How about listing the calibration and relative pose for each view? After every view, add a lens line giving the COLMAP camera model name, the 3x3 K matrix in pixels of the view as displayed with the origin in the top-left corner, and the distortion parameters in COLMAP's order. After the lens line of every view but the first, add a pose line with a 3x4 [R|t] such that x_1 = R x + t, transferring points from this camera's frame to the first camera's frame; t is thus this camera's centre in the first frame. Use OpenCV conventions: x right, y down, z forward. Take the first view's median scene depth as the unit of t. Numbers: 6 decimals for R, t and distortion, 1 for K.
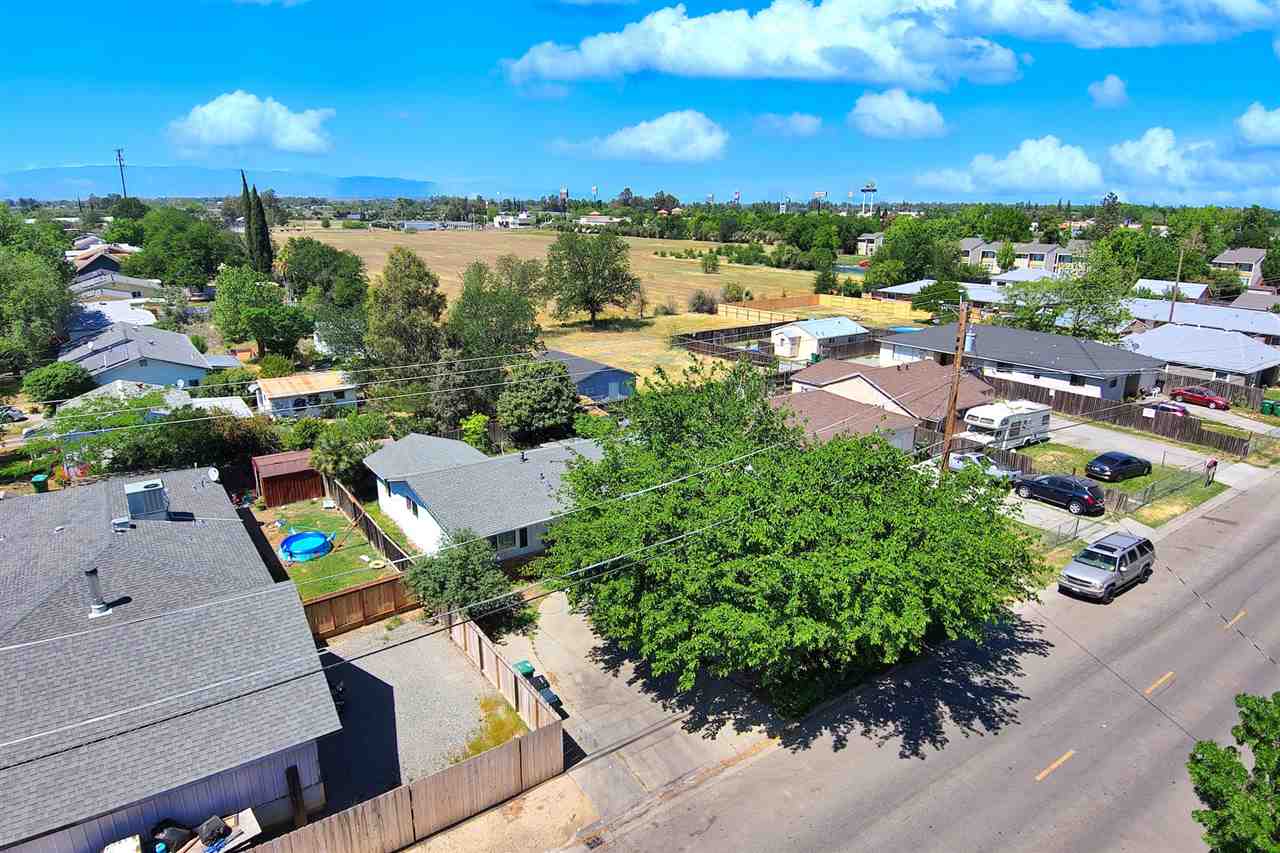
lens RADIAL K [[766.7, 0, 640.0], [0, 766.7, 426.5], [0, 0, 1]] dist [0.052942, -0.001306]
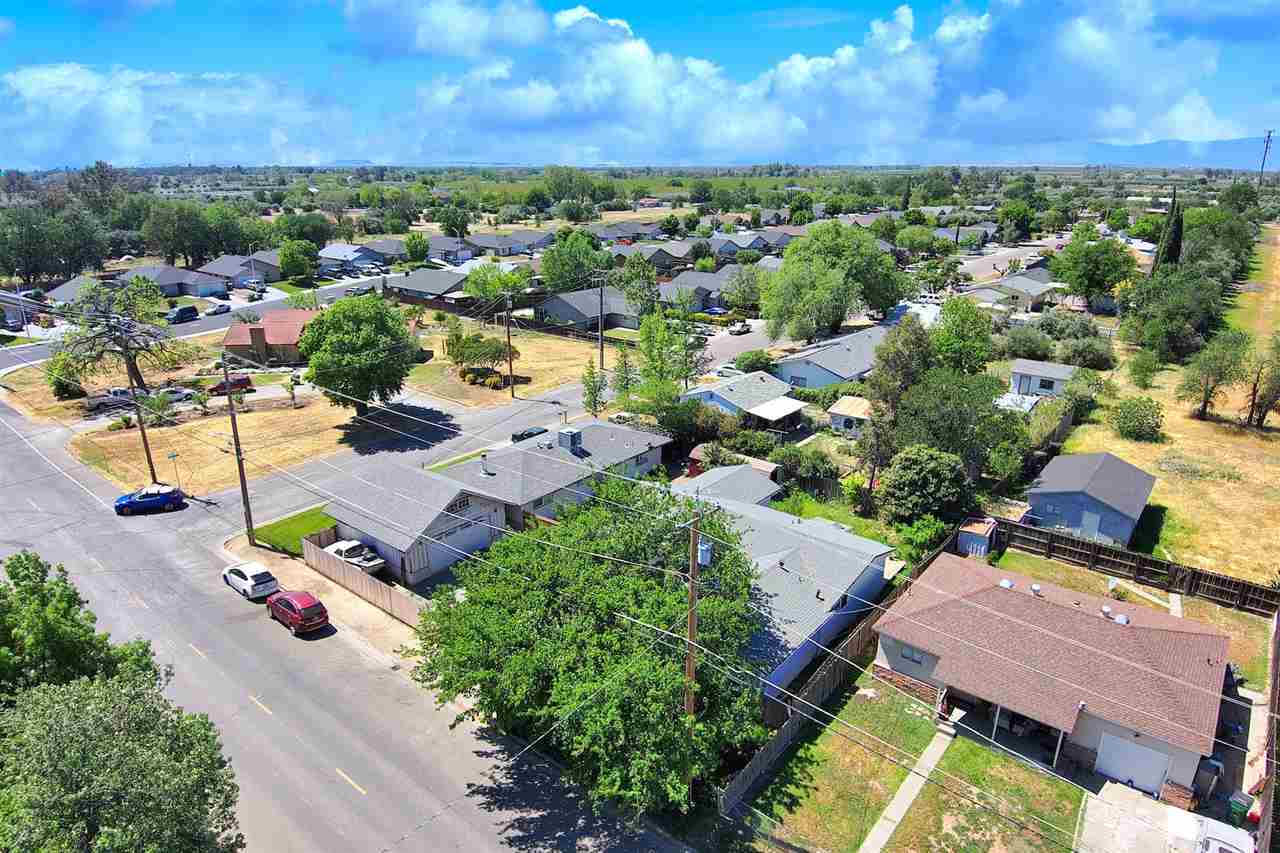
lens RADIAL K [[766.7, 0, 640.0], [0, 766.7, 426.5], [0, 0, 1]] dist [0.052942, -0.001306]
pose [[0.273703, 0.301815, -0.913233, 0.418193], [-0.266197, 0.936171, 0.229614, -0.153974], [0.924243, 0.180254, 0.336575, 0.206829]]
